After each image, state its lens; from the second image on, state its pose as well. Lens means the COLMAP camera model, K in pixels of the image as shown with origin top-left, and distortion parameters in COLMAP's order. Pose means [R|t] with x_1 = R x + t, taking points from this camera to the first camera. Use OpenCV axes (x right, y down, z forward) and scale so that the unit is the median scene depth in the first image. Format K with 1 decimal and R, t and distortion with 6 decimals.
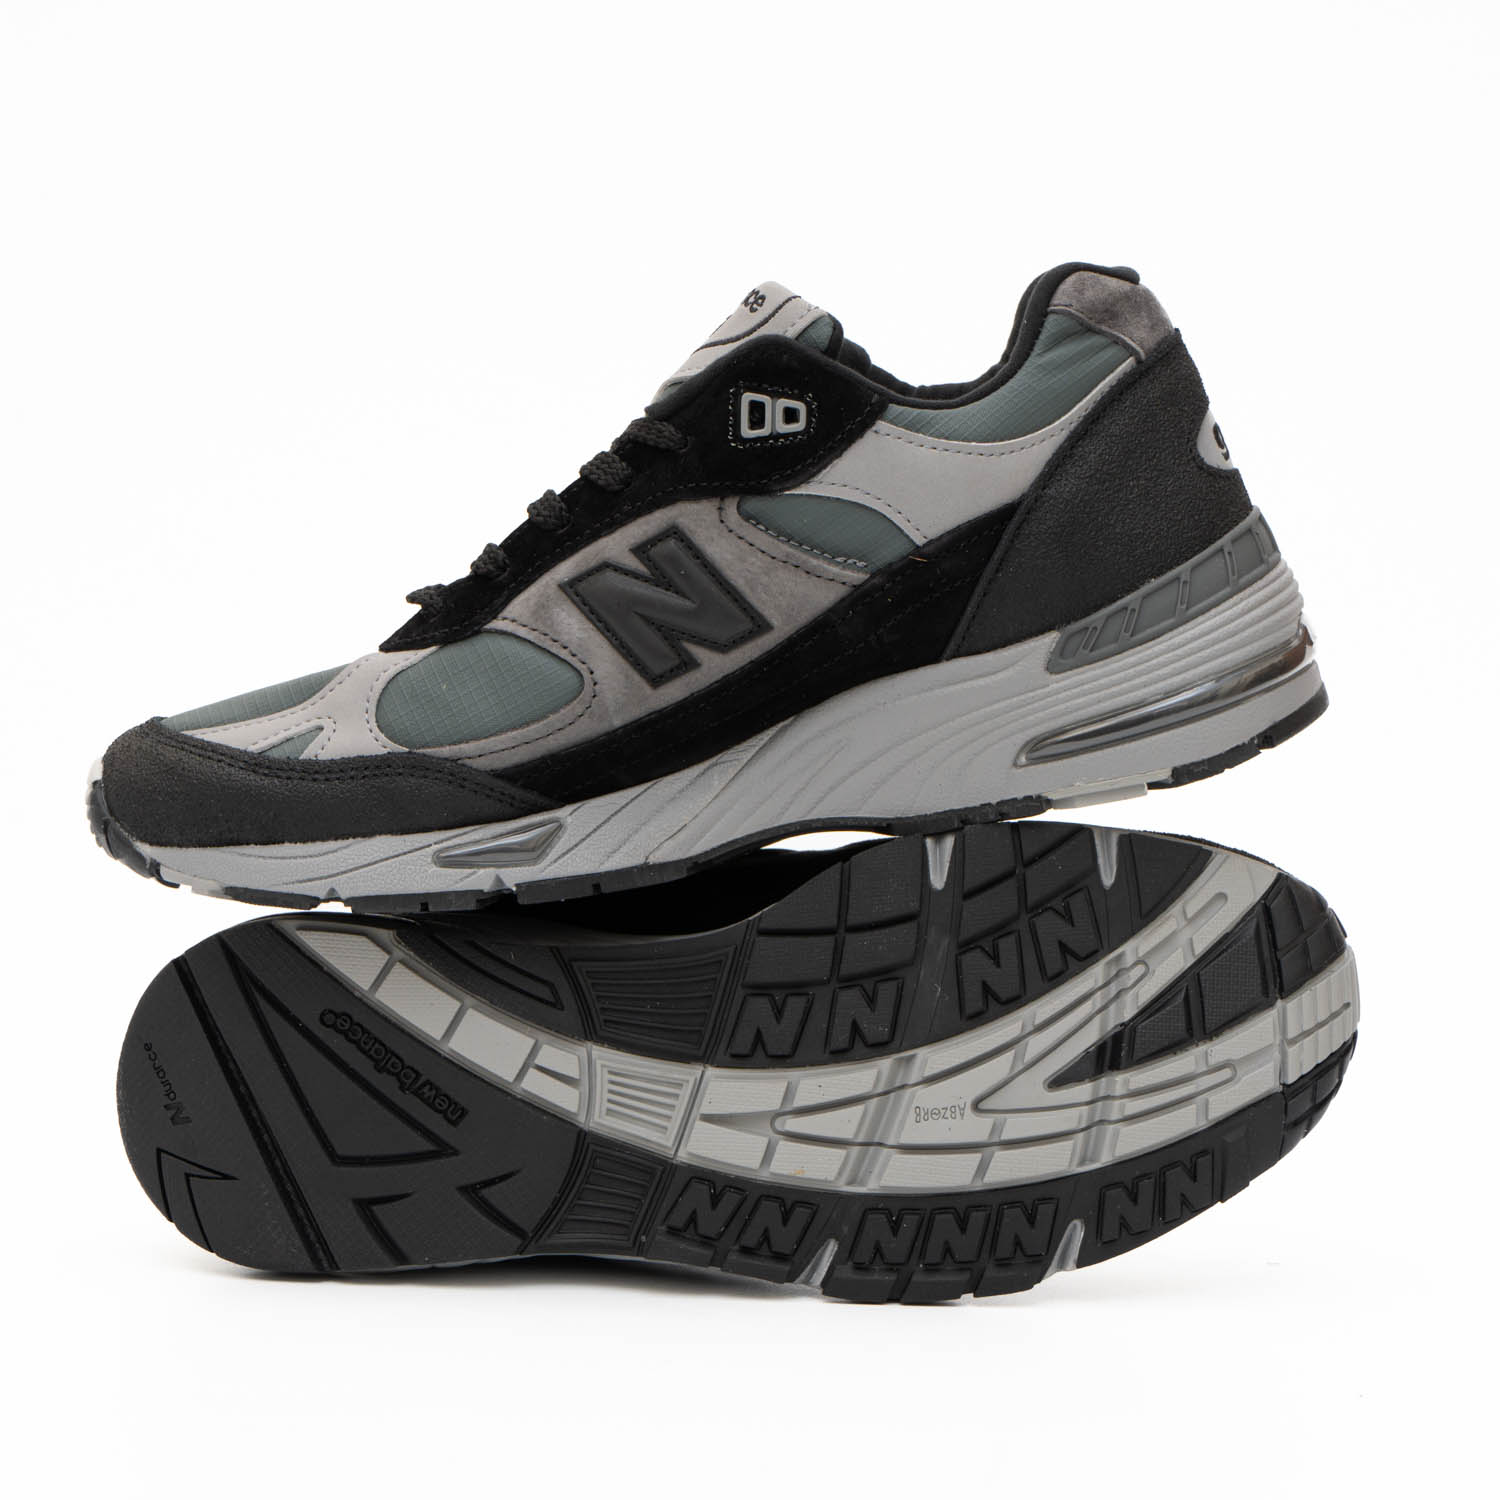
lens RADIAL K [[4880.7, 0, 751.1], [0, 4880.7, 750.6], [0, 0, 1]] dist [0.116344, 0.000000]
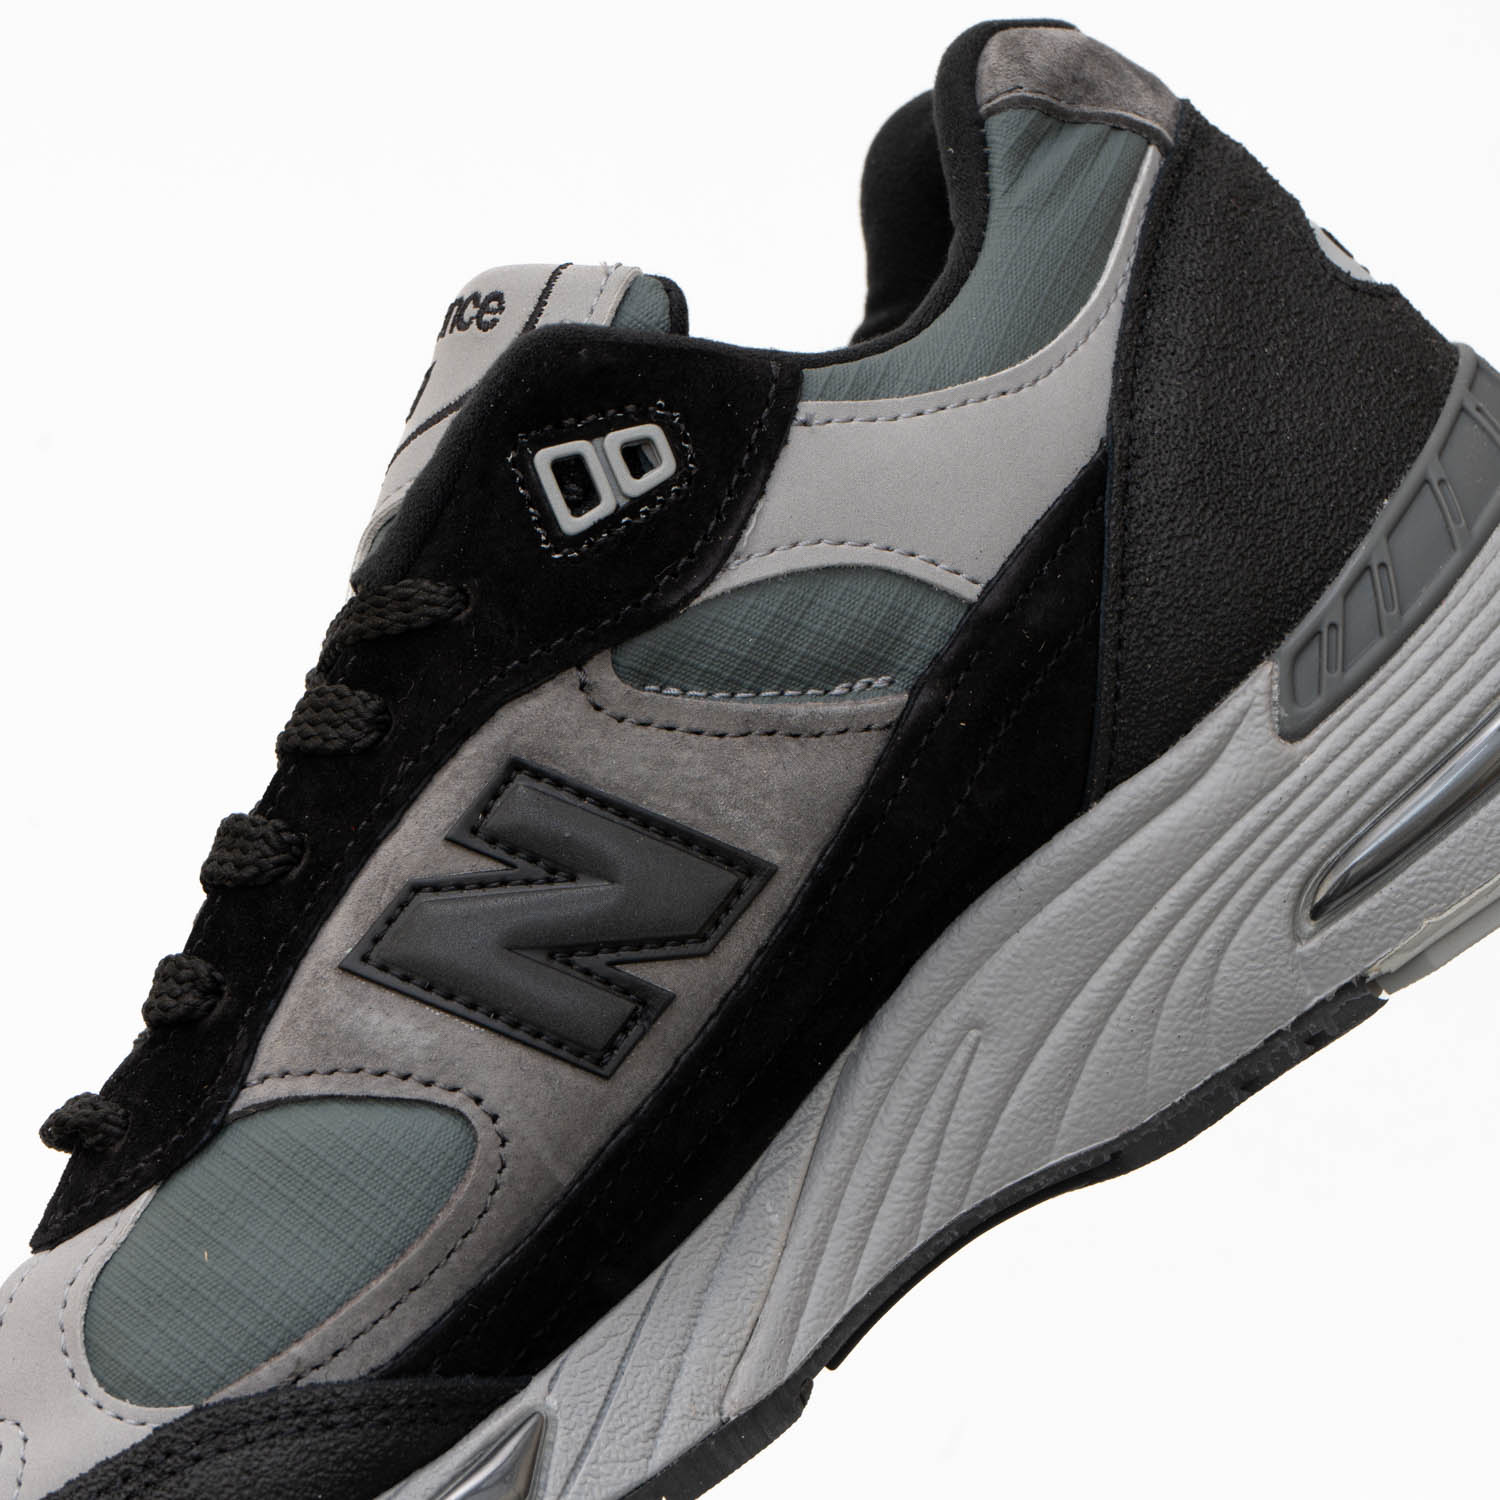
lens RADIAL K [[4880.7, 0, 747.9], [0, 4880.7, 749.0], [0, 0, 1]] dist [0.116344, 0.000000]
pose [[0.900370, -0.393731, 0.185229, -0.084558], [0.415210, 0.904738, -0.095124, 0.009827], [-0.130130, 0.162556, 0.978081, 0.512314]]
